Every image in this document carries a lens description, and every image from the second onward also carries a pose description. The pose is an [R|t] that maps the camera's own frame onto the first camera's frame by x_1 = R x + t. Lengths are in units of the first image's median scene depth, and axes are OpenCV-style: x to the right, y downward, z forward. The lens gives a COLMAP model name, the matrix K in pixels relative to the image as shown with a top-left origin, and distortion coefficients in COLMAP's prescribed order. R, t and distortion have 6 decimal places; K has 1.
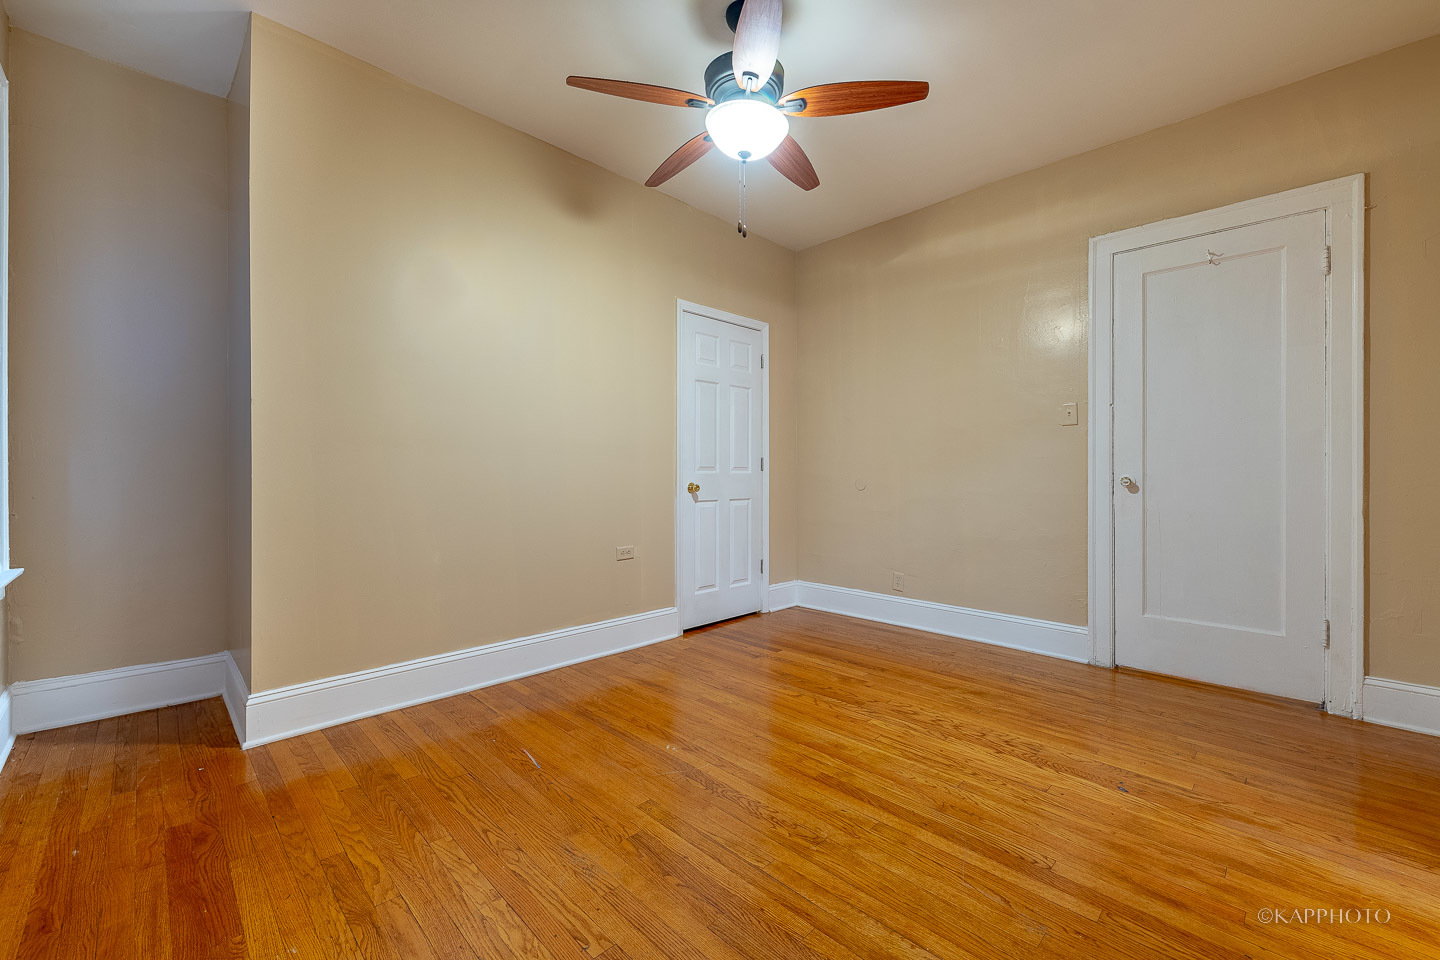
lens RADIAL K [[579.1, 0, 731.0], [0, 579.1, 478.0], [0, 0, 1]] dist [0.008692, -0.007950]
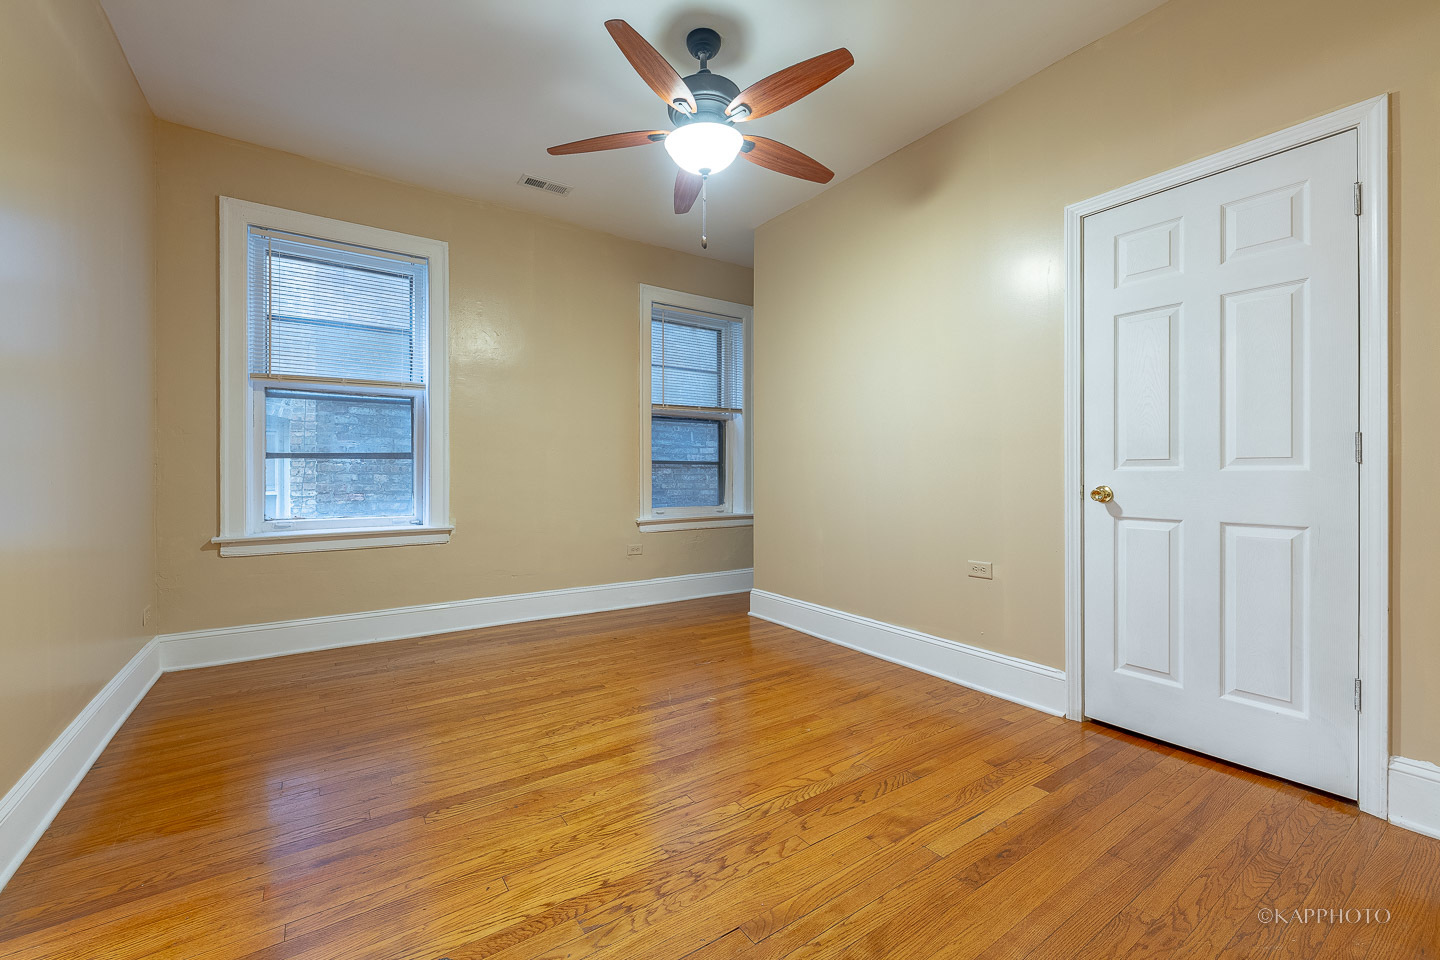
lens RADIAL K [[589.7, 0, 705.1], [0, 589.7, 474.9], [0, 0, 1]] dist [-0.001481, -0.000501]
pose [[-0.206189, 0.003300, -0.978507, 0.959727], [-0.007768, 0.999957, 0.005009, -0.005390], [0.978481, 0.008634, -0.206155, 1.085655]]
